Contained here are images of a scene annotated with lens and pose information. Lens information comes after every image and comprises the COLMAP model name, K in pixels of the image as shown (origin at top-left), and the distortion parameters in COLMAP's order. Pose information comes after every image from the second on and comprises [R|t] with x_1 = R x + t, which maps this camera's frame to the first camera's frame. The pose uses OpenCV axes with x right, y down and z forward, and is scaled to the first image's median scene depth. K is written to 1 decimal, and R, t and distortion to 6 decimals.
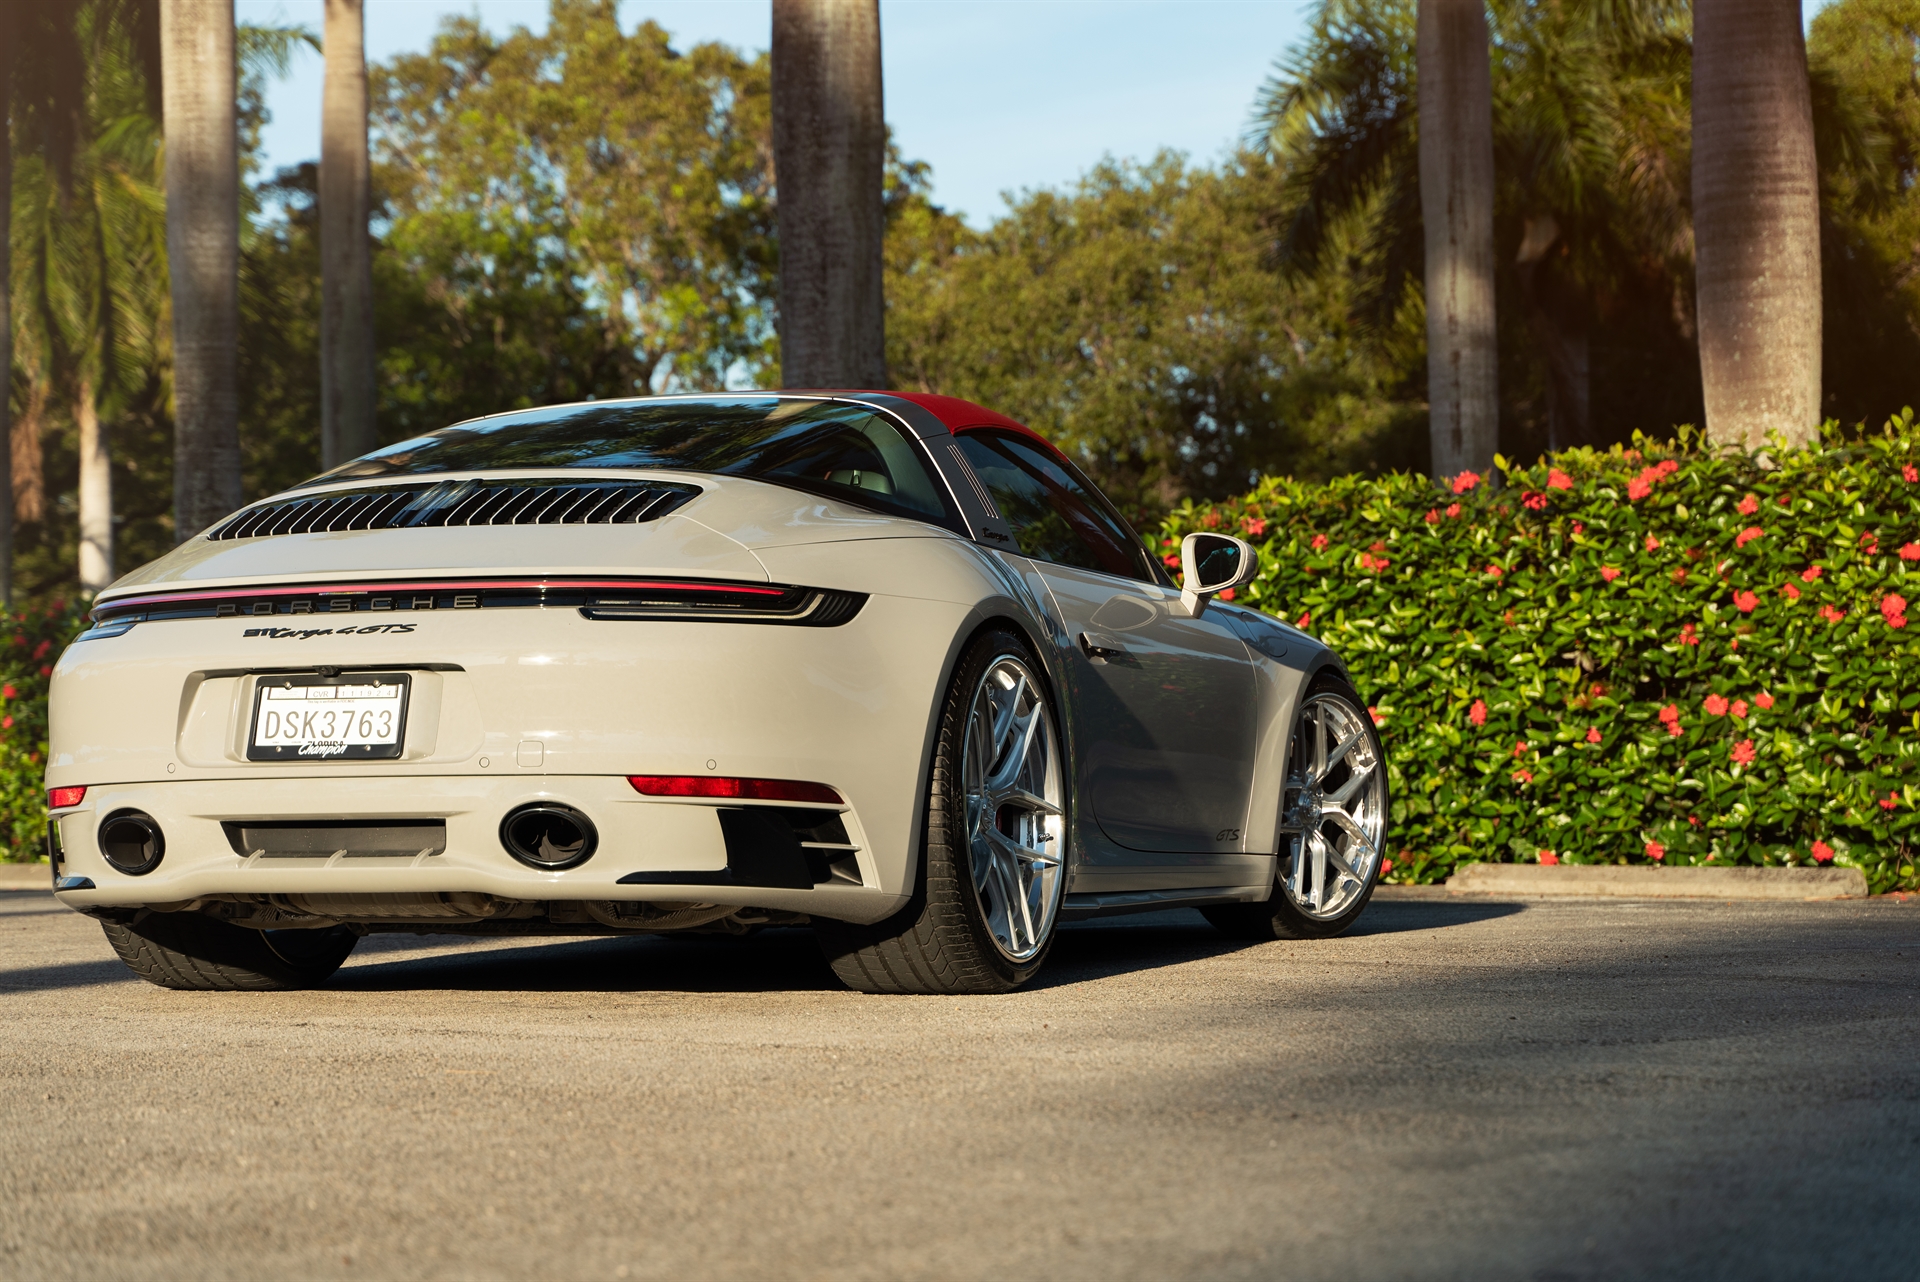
lens RADIAL K [[3218.1, 0, 1018.9], [0, 3218.1, 646.2], [0, 0, 1]] dist [-0.036378, 0.056021]
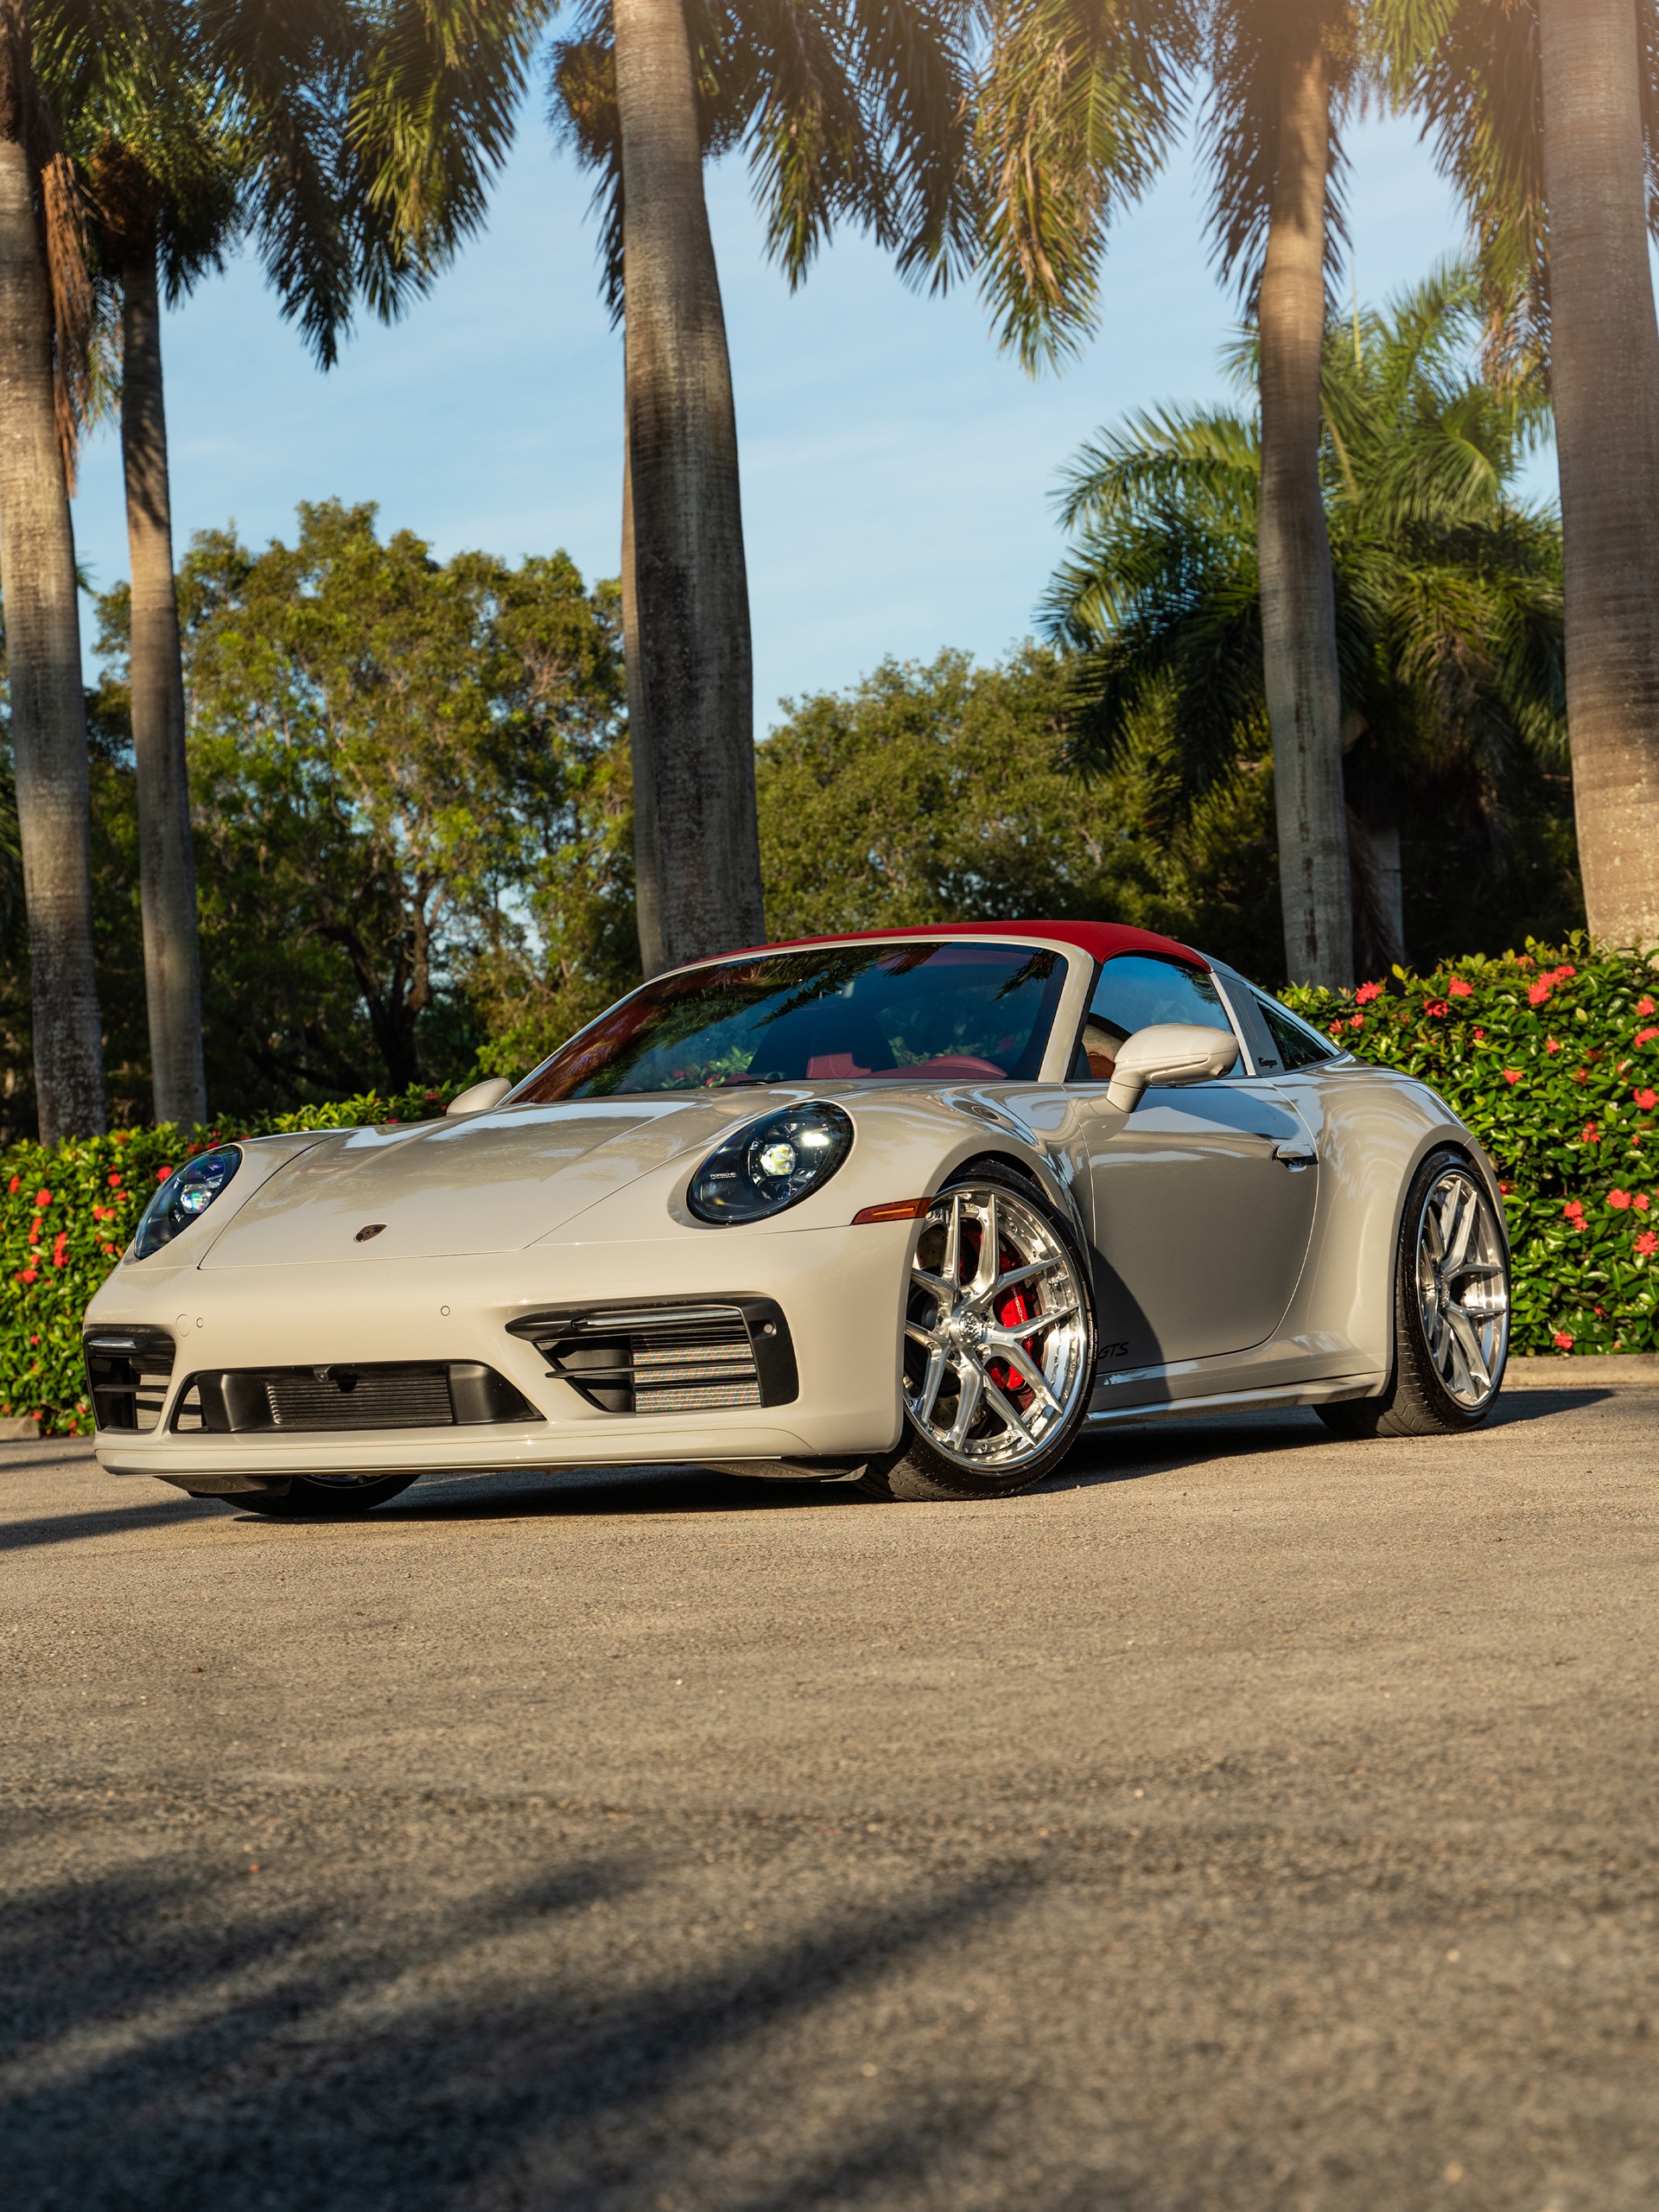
lens RADIAL K [[3306.5, 0, 956.0], [0, 3306.5, 1261.5], [0, 0, 1]] dist [-0.010400, 0.049934]
pose [[0.998423, -0.037158, 0.042083, -0.042775], [0.035920, 0.998911, 0.029791, -0.001127], [-0.043144, -0.028233, 0.998670, -0.061185]]
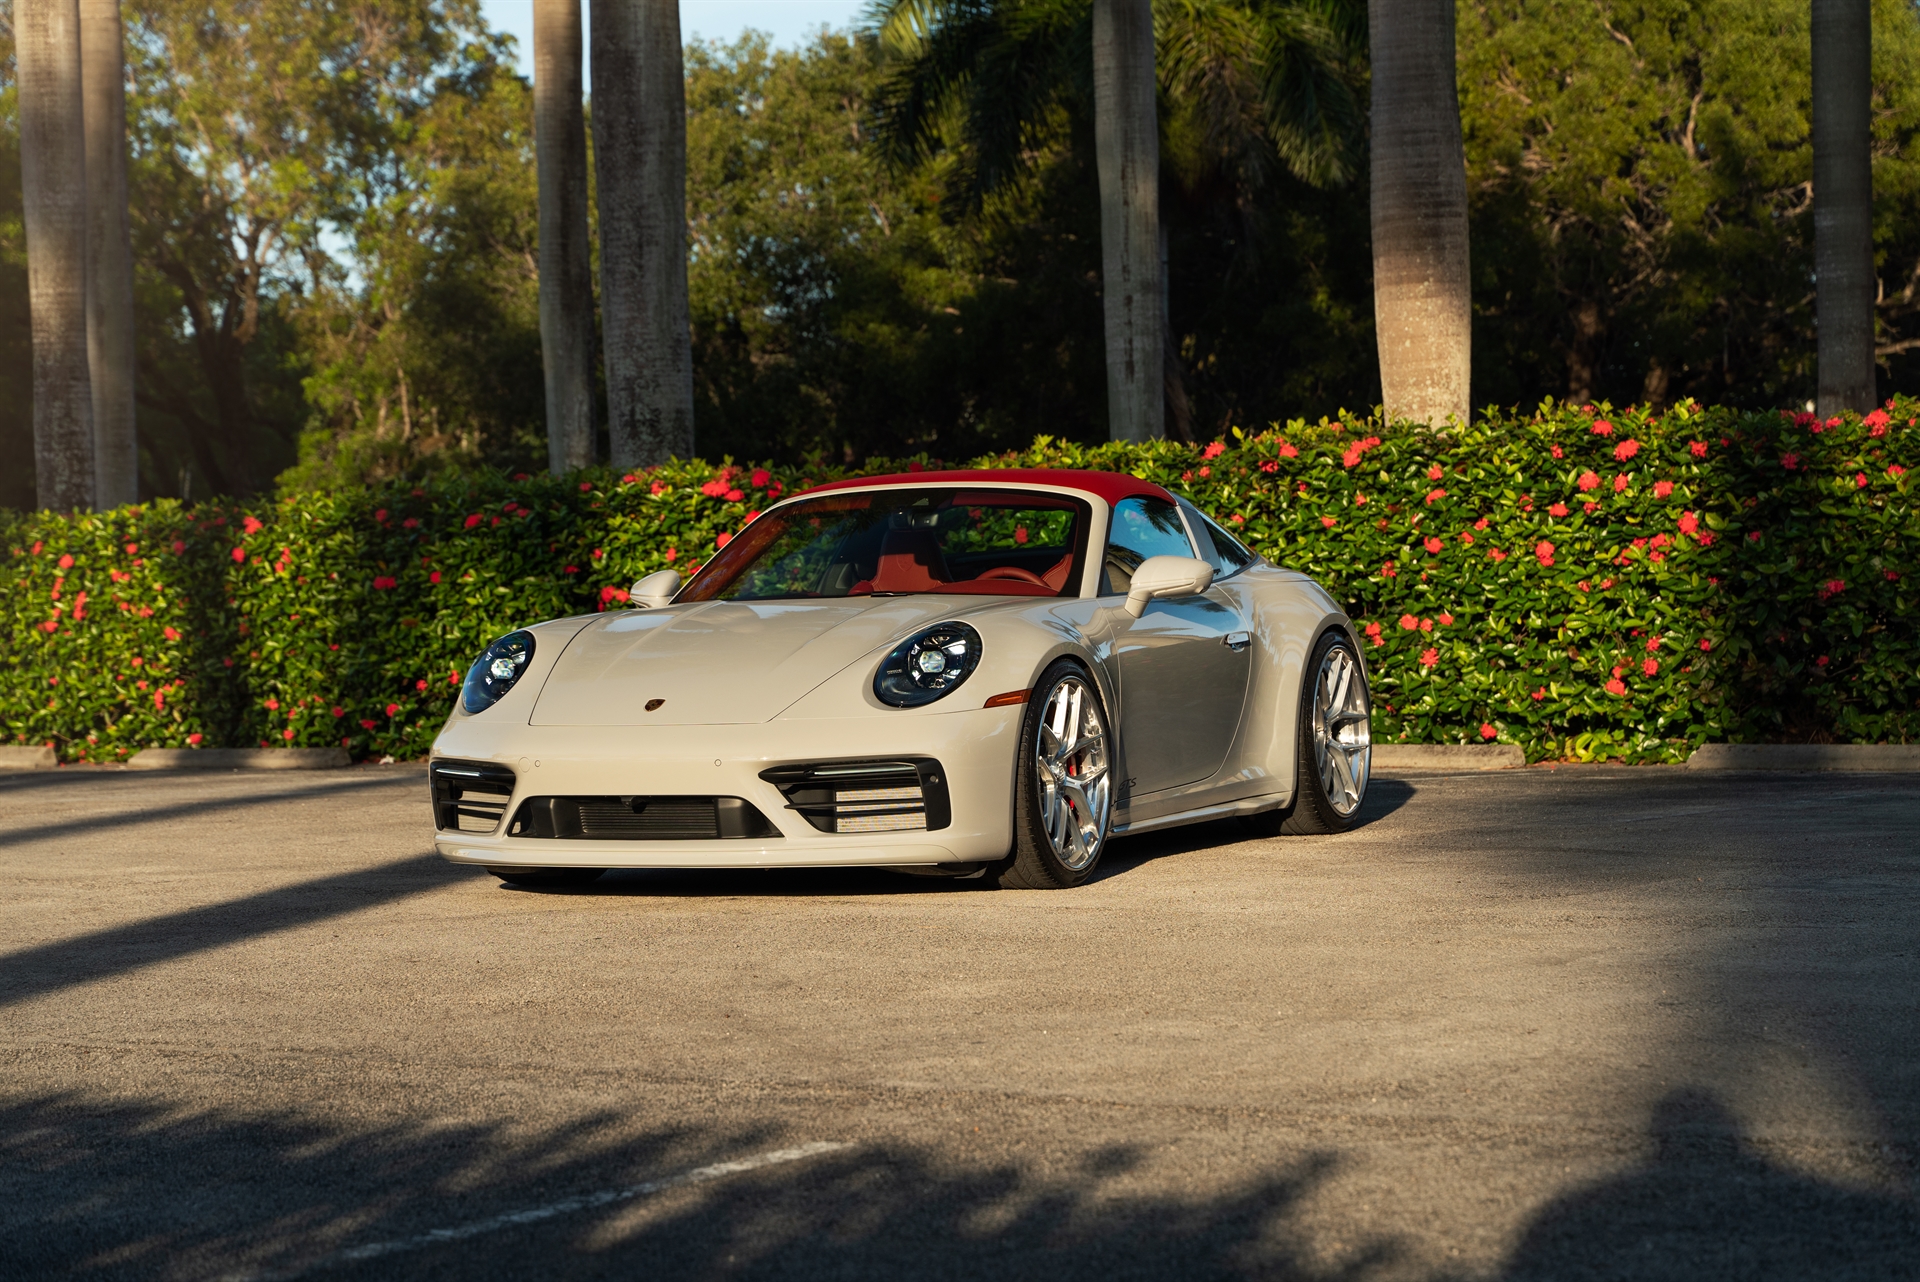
lens RADIAL K [[3016.8, 0, 960.0], [0, 3016.8, 641.0], [0, 0, 1]] dist [-0.001925, -0.036749]
pose [[0.993298, -0.012186, 0.114936, -0.108130], [0.006689, 0.998821, 0.048091, -0.034271], [-0.115387, -0.047000, 0.992208, -0.210581]]
